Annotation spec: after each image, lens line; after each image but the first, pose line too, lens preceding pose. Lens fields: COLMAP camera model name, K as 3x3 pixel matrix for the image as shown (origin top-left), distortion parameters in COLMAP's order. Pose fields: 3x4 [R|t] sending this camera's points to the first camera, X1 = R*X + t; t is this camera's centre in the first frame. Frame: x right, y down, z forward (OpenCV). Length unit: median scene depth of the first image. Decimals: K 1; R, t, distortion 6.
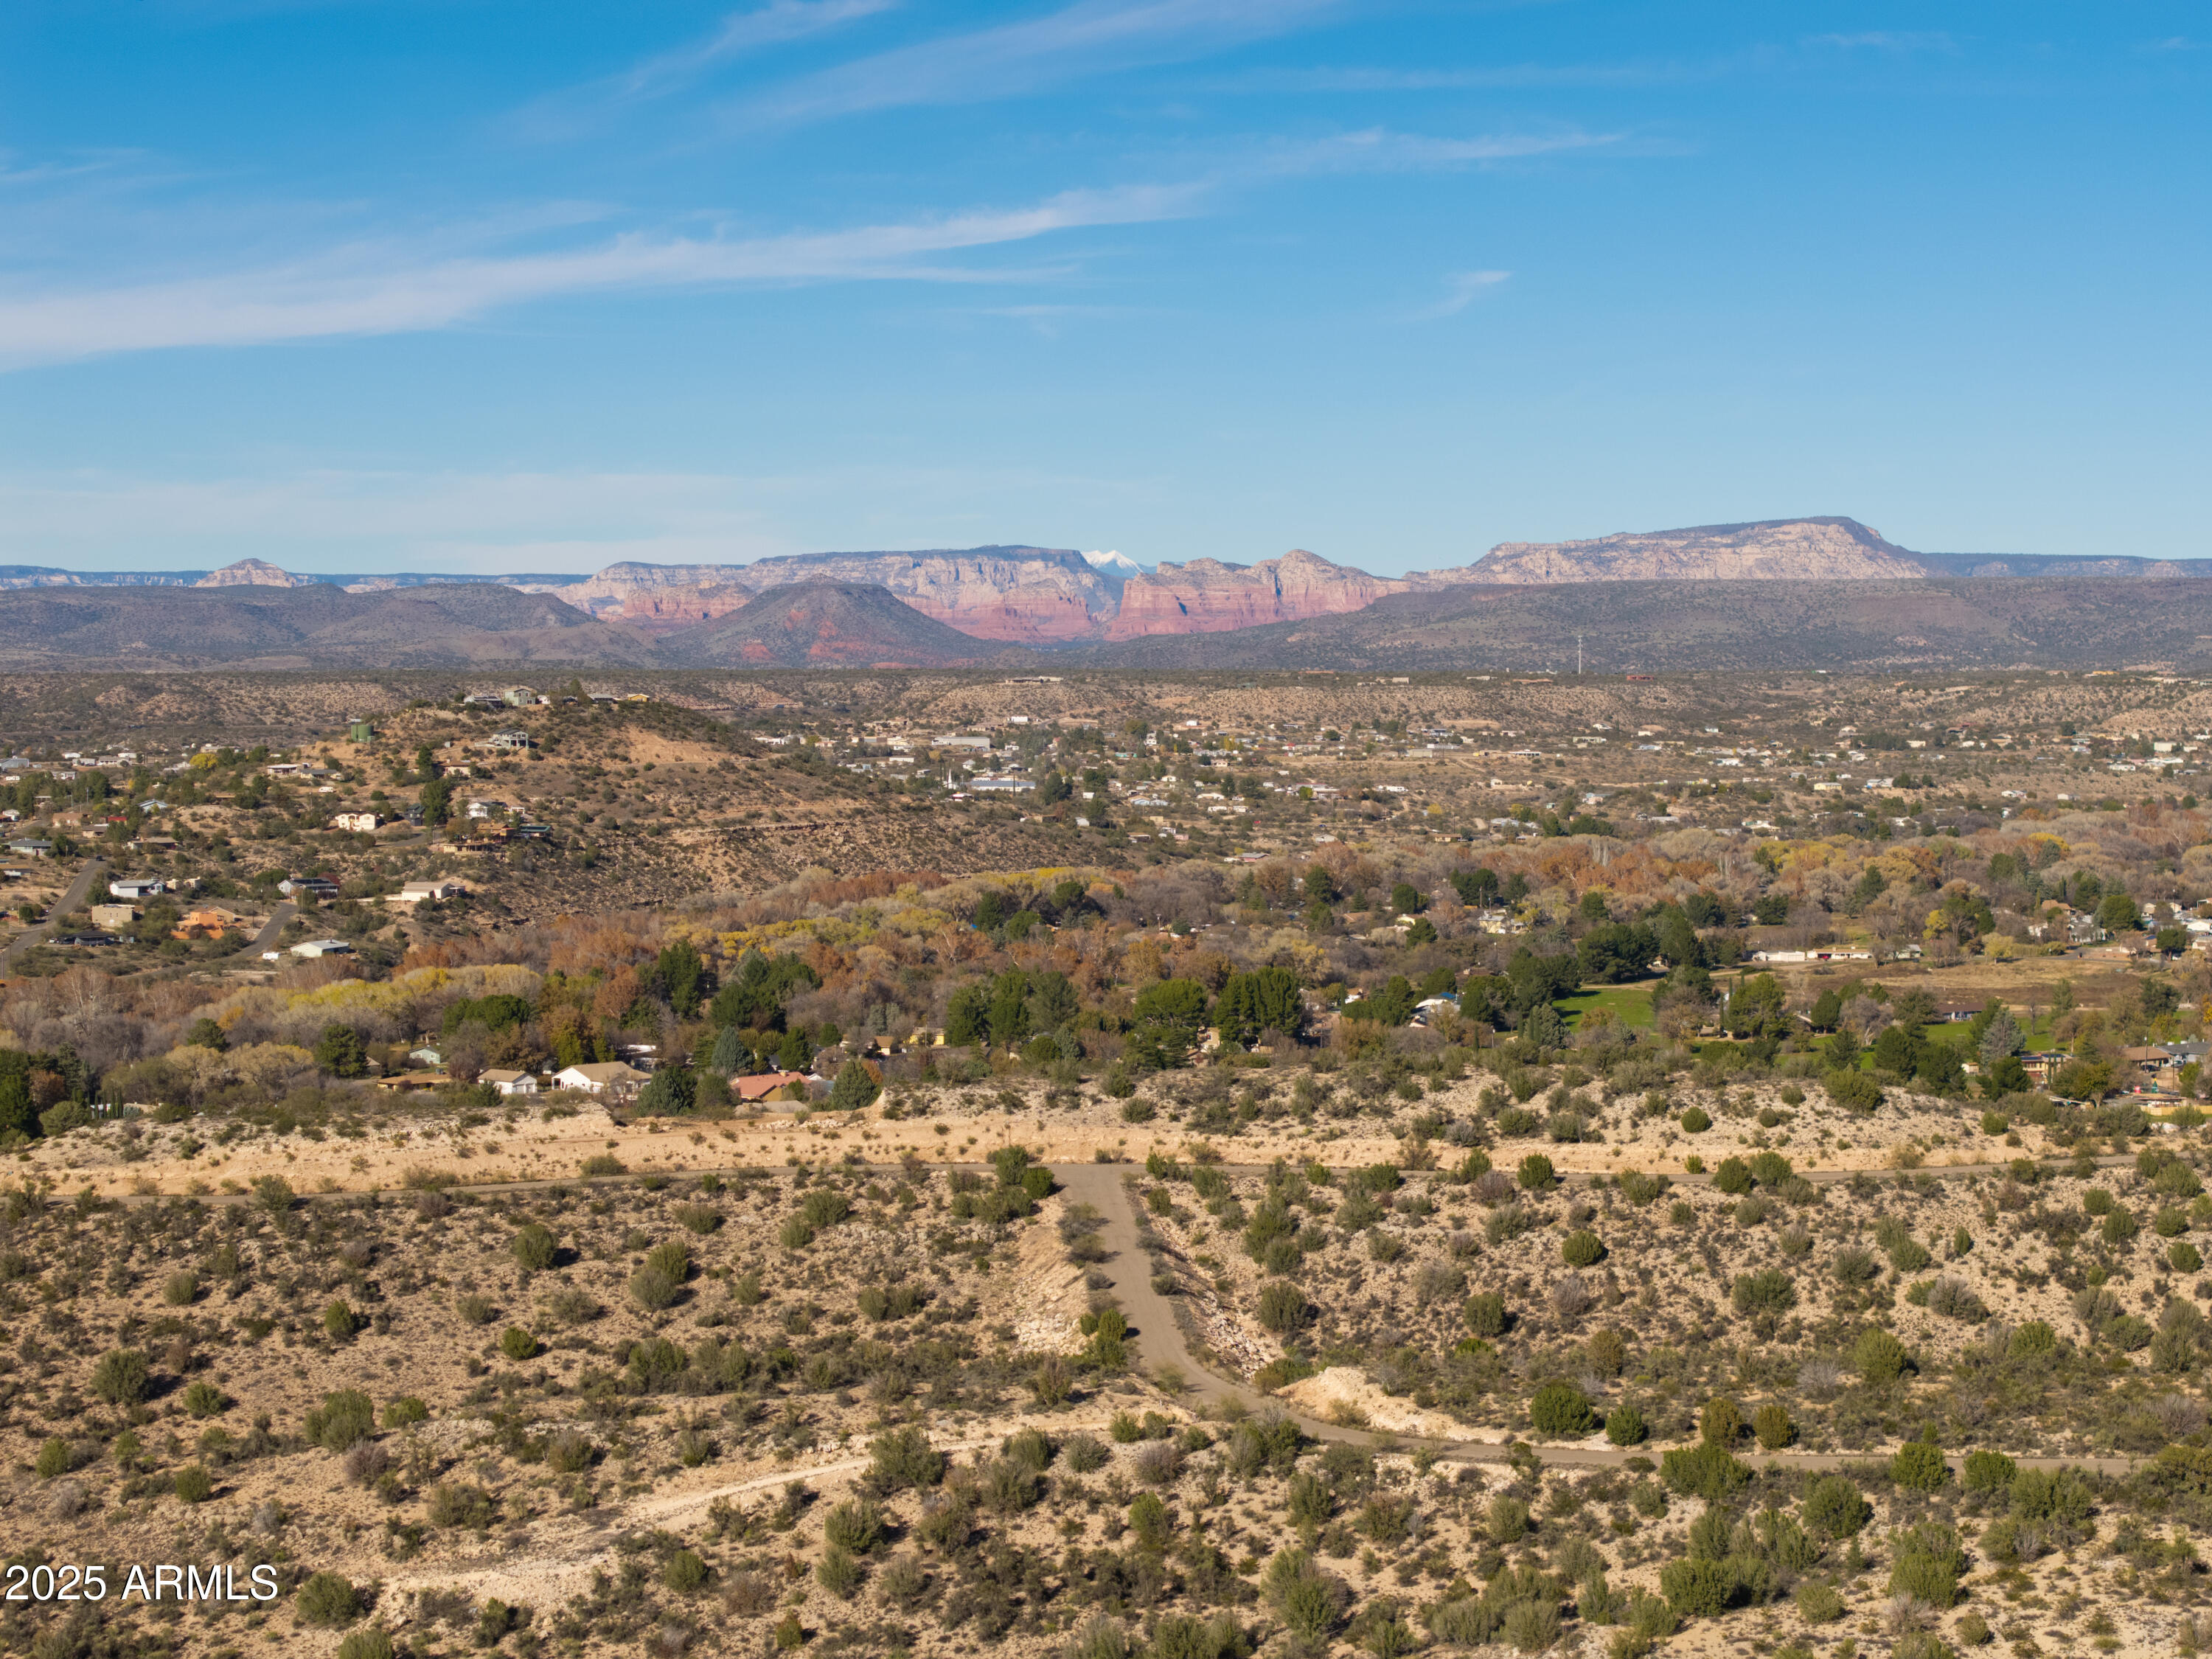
lens RADIAL K [[4536.7, 0, 1151.9], [0, 4536.7, 827.8], [0, 0, 1]] dist [-0.154809, 0.000000]
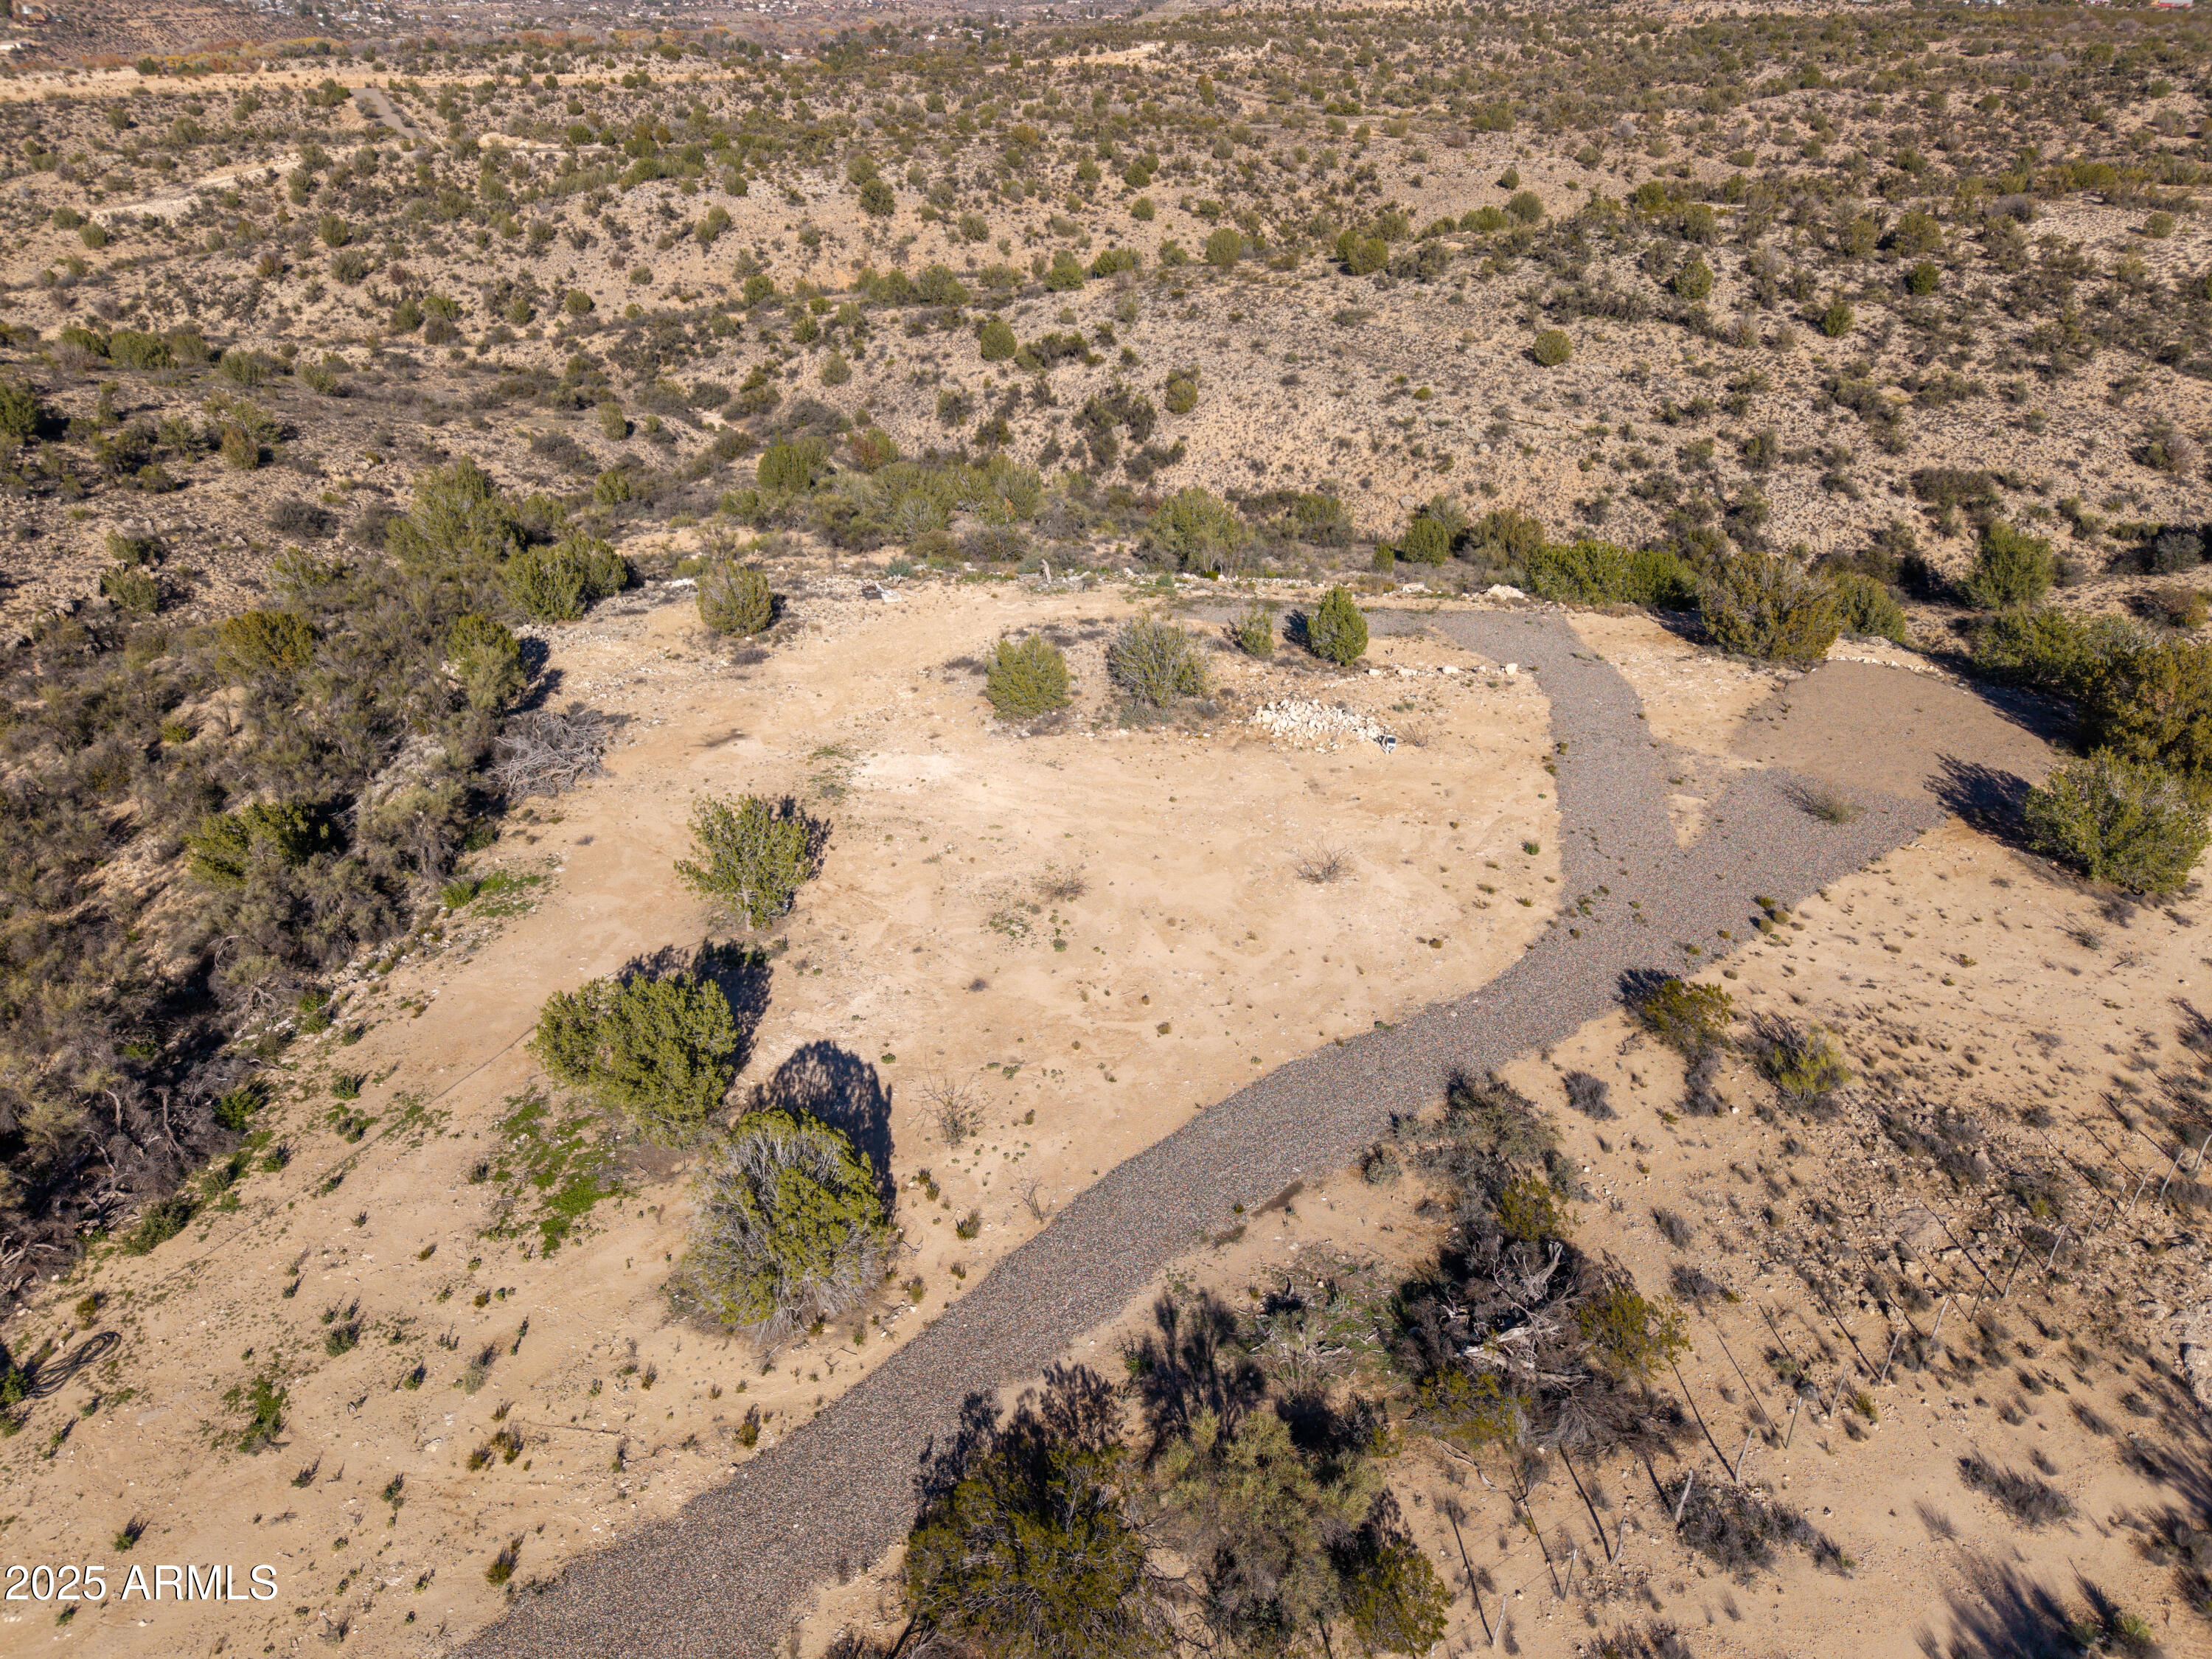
lens RADIAL K [[1492.1, 0, 1109.3], [0, 1492.1, 833.8], [0, 0, 1]] dist [0.016805, -0.013643]
pose [[0.911811, -0.196175, 0.360715, -0.018171], [0.008788, 0.887610, 0.460512, 0.065107], [-0.410515, -0.416730, 0.811057, -0.015664]]
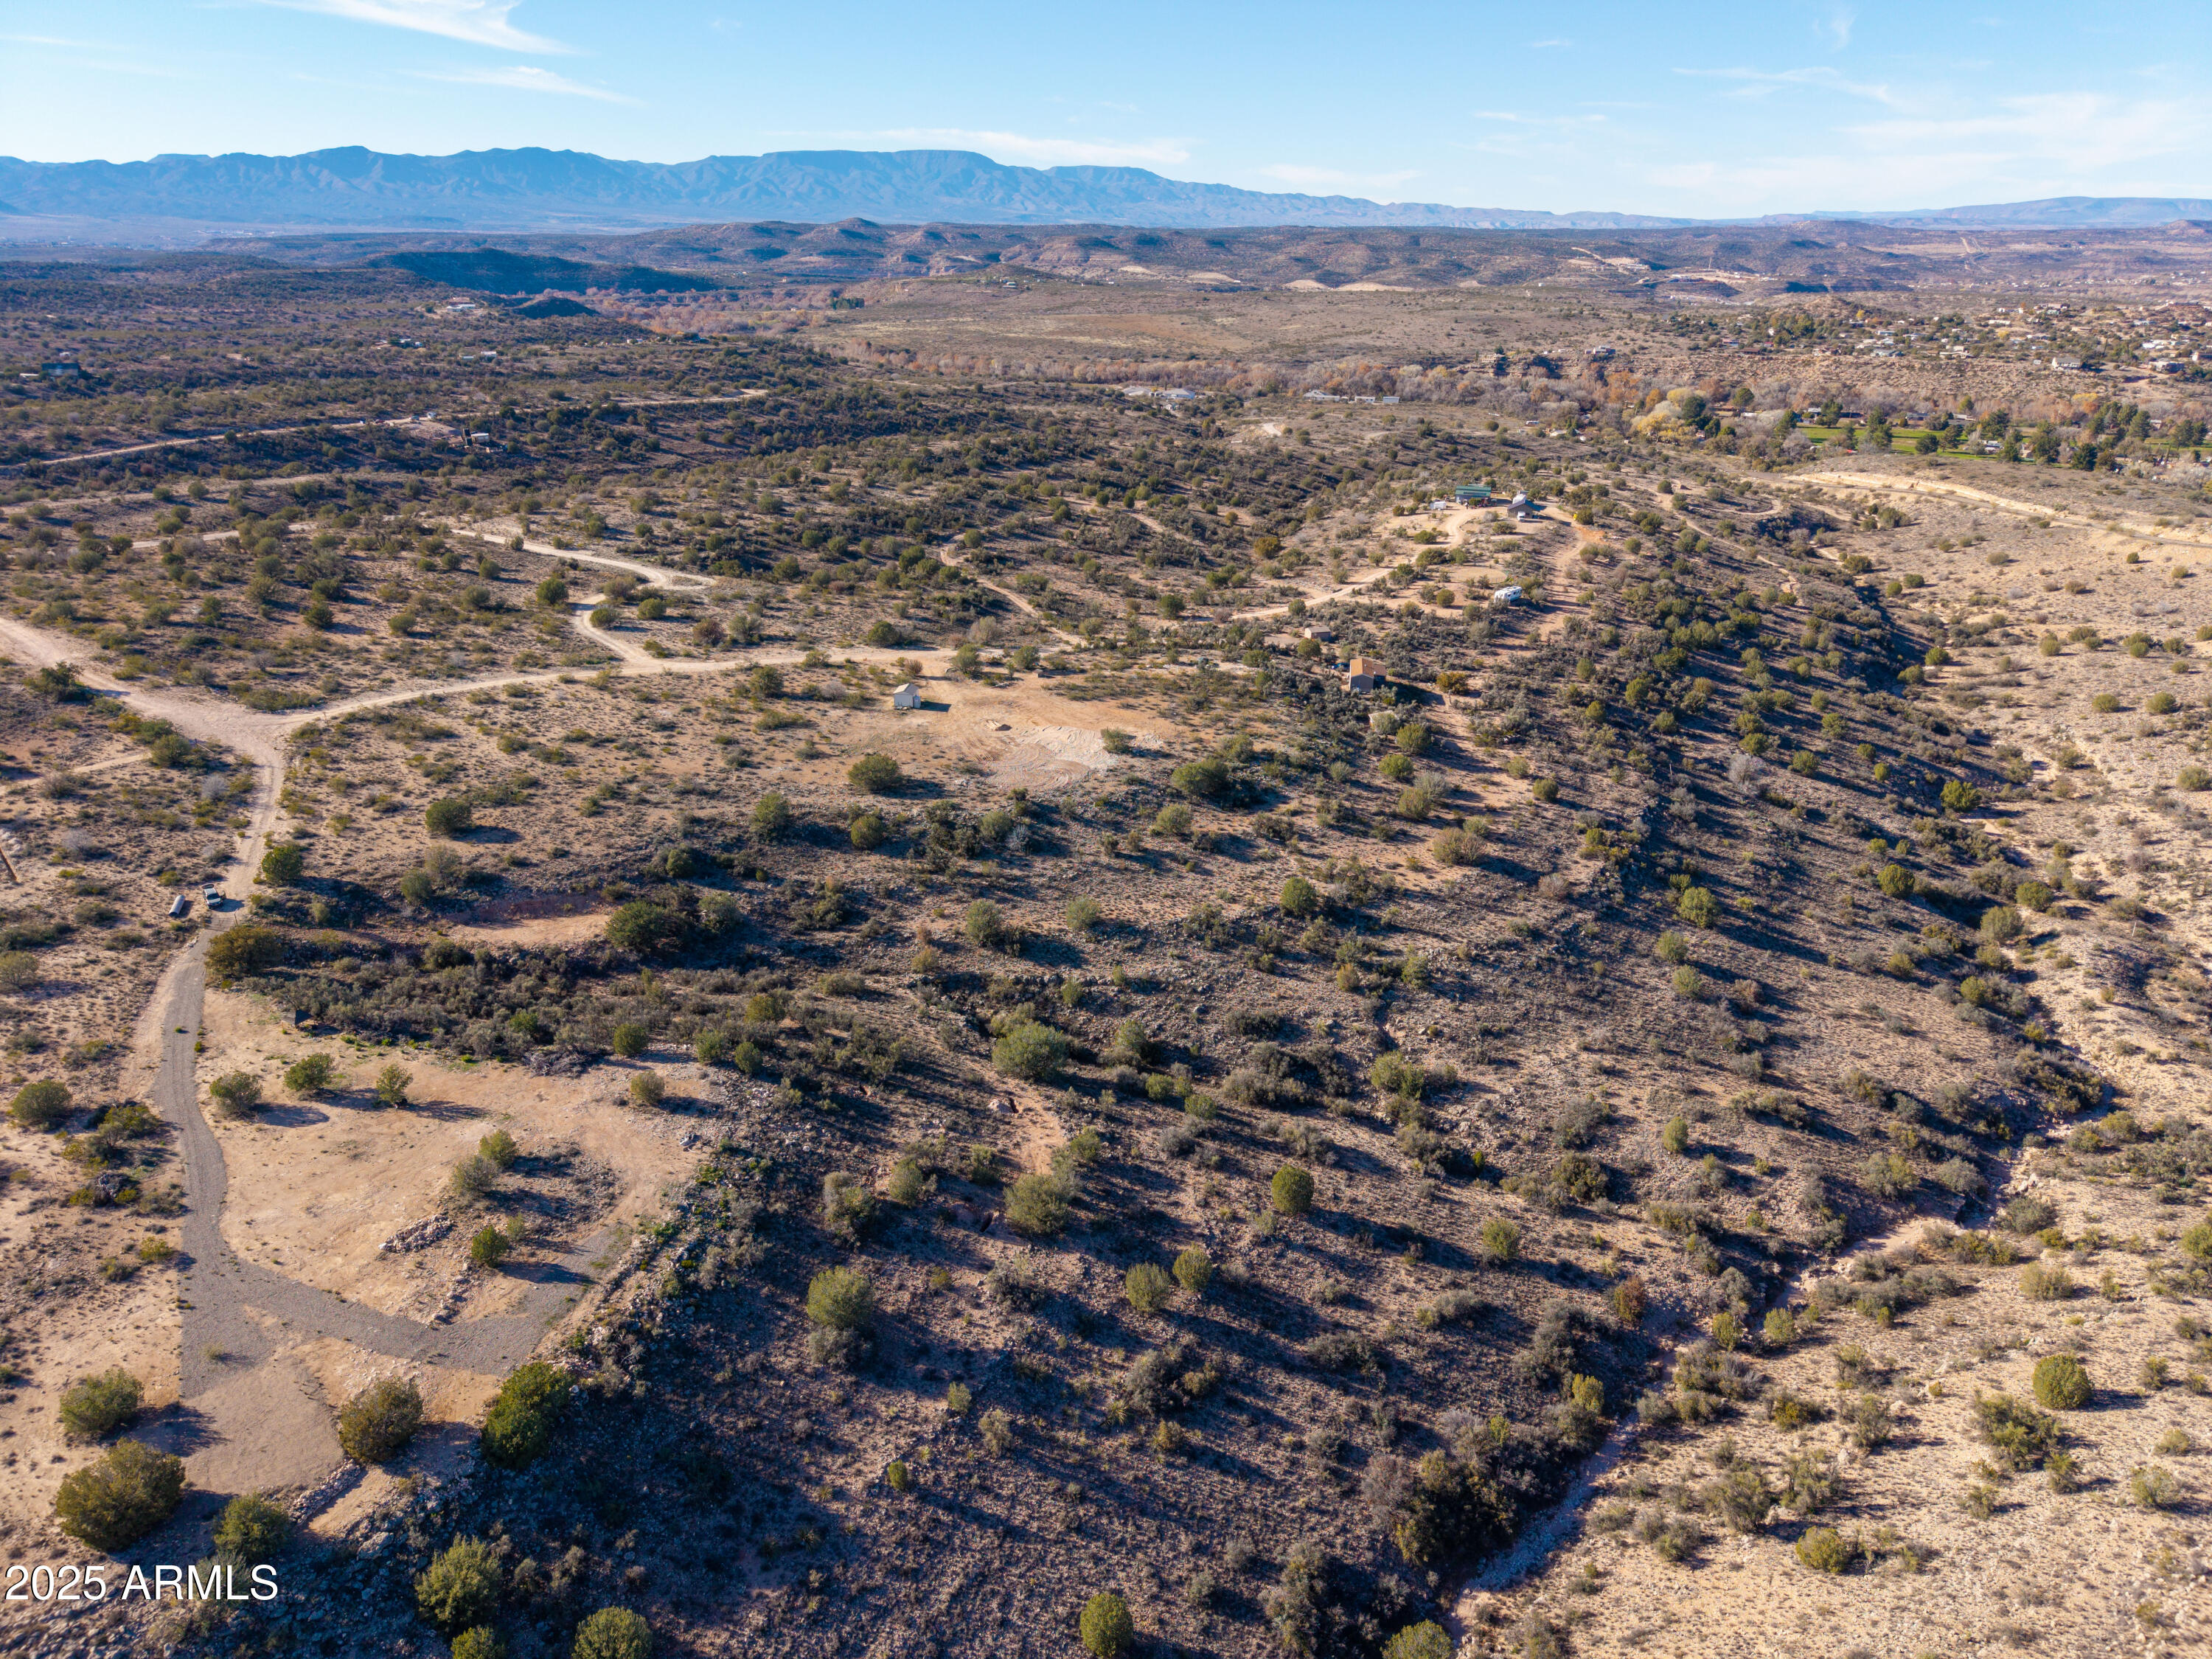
lens RADIAL K [[1492.1, 0, 1109.8], [0, 1492.1, 802.1], [0, 0, 1]] dist [0.016805, -0.013643]
pose [[0.261659, 0.346731, -0.900729, 0.233906], [-0.041214, 0.936405, 0.348492, -0.038007], [0.964280, -0.054064, 0.259309, 0.103553]]
